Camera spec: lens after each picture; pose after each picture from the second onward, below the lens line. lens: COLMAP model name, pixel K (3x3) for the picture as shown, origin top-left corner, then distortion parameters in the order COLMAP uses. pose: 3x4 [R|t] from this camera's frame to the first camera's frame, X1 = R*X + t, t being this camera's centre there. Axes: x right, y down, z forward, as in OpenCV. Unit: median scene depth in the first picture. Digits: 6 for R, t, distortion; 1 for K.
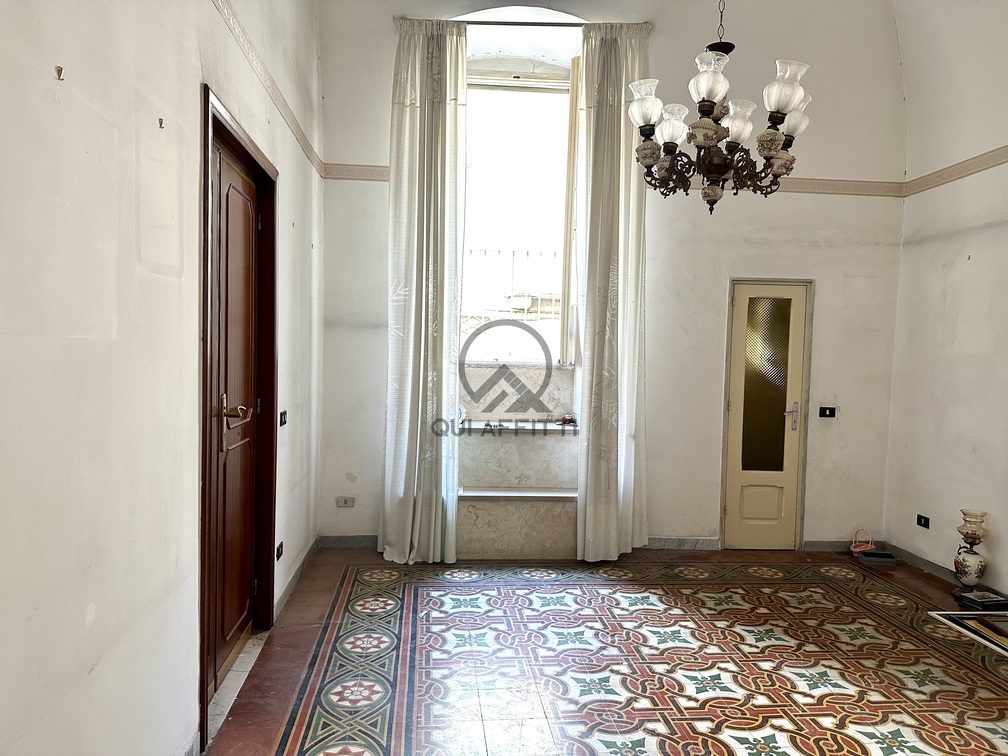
lens RADIAL K [[705.4, 0, 501.8], [0, 705.4, 378.4], [0, 0, 1]] dist [0.001739, 0.000123]
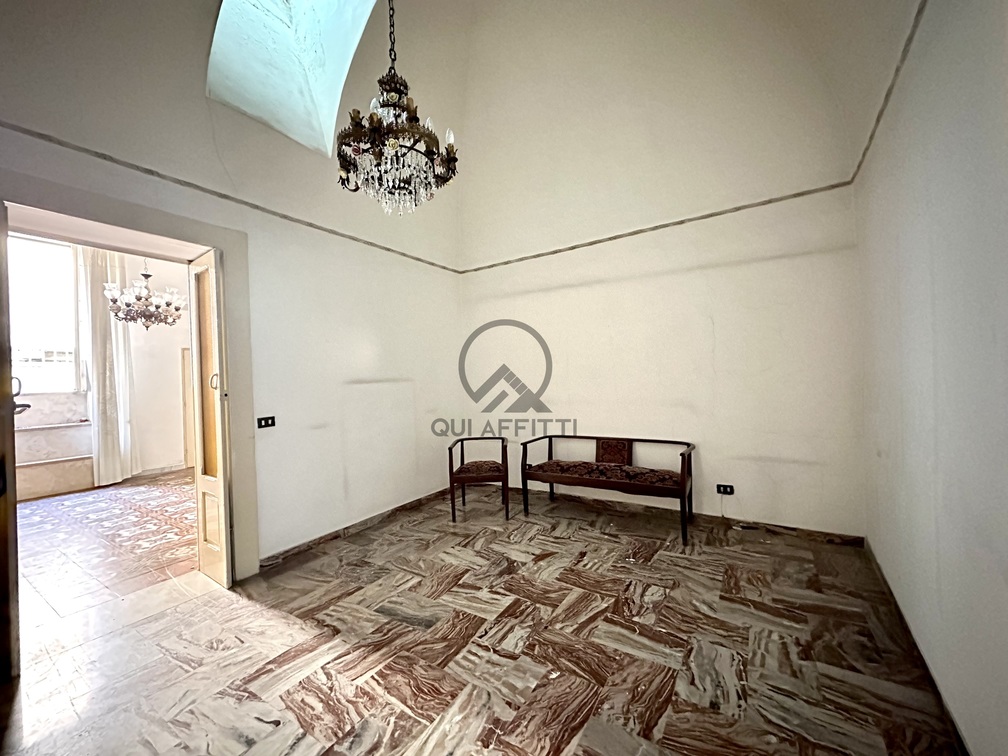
lens RADIAL K [[407.9, 0, 504.4], [0, 407.9, 379.4], [0, 0, 1]] dist [0.001171, 0.000057]
pose [[0.625139, -0.046184, 0.779146, -0.055054], [0.074247, 0.997240, -0.000460, 0.040307], [-0.776974, 0.058136, 0.626843, -0.643842]]
